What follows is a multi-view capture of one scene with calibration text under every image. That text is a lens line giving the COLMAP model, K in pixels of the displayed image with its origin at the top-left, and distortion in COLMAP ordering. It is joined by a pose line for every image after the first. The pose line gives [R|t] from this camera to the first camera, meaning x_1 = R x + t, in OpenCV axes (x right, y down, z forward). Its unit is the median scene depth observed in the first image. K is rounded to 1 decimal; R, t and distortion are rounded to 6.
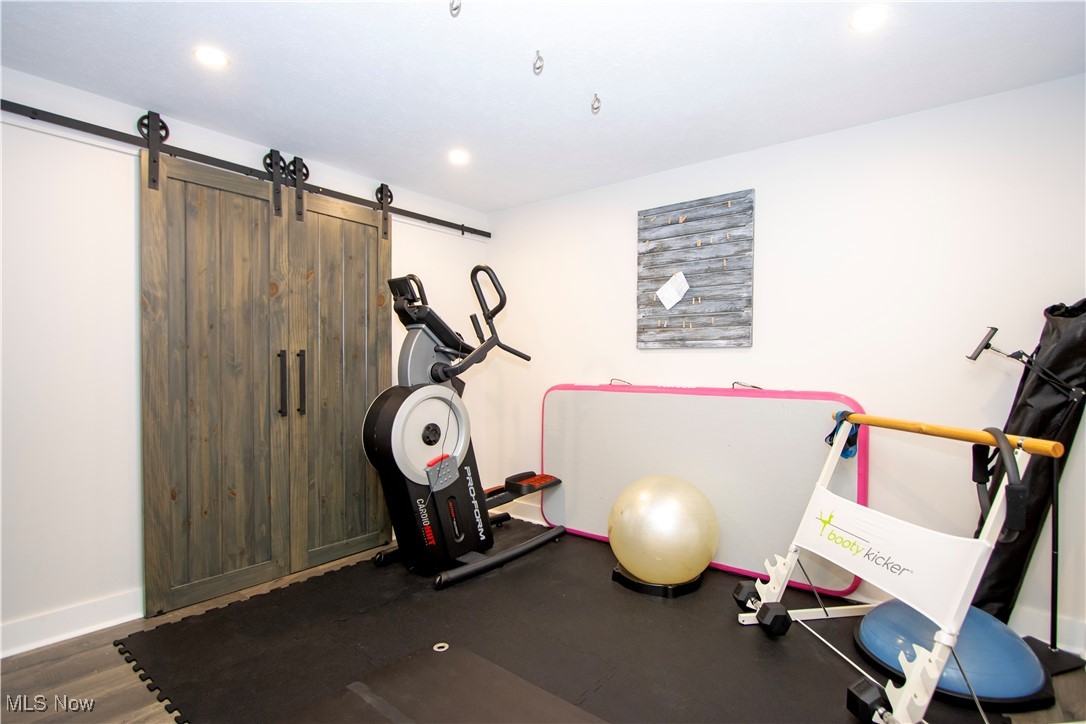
lens RADIAL K [[536.3, 0, 541.0], [0, 536.3, 384.6], [0, 0, 1]] dist [-0.001445, -0.000252]
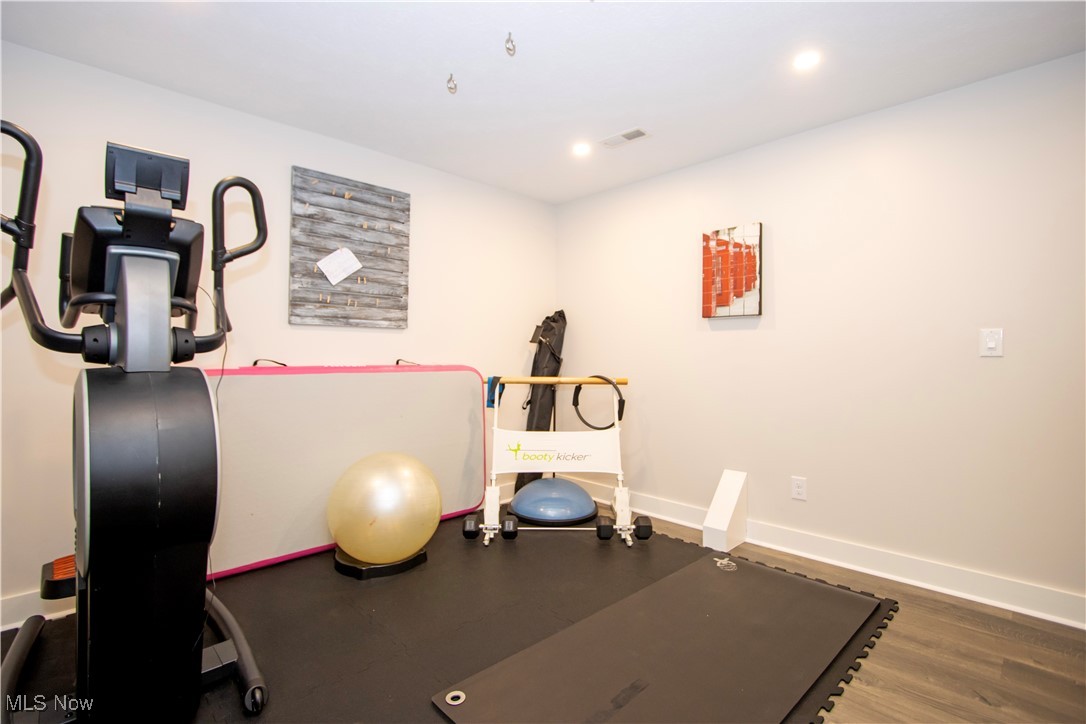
lens RADIAL K [[519.4, 0, 541.8], [0, 519.4, 359.1], [0, 0, 1]] dist [-0.004361, -0.000822]
pose [[0.116564, -0.007717, 0.993153, -0.649428], [0.036930, 0.999312, 0.003431, 0.001645], [-0.992496, 0.036278, 0.116768, 0.551741]]
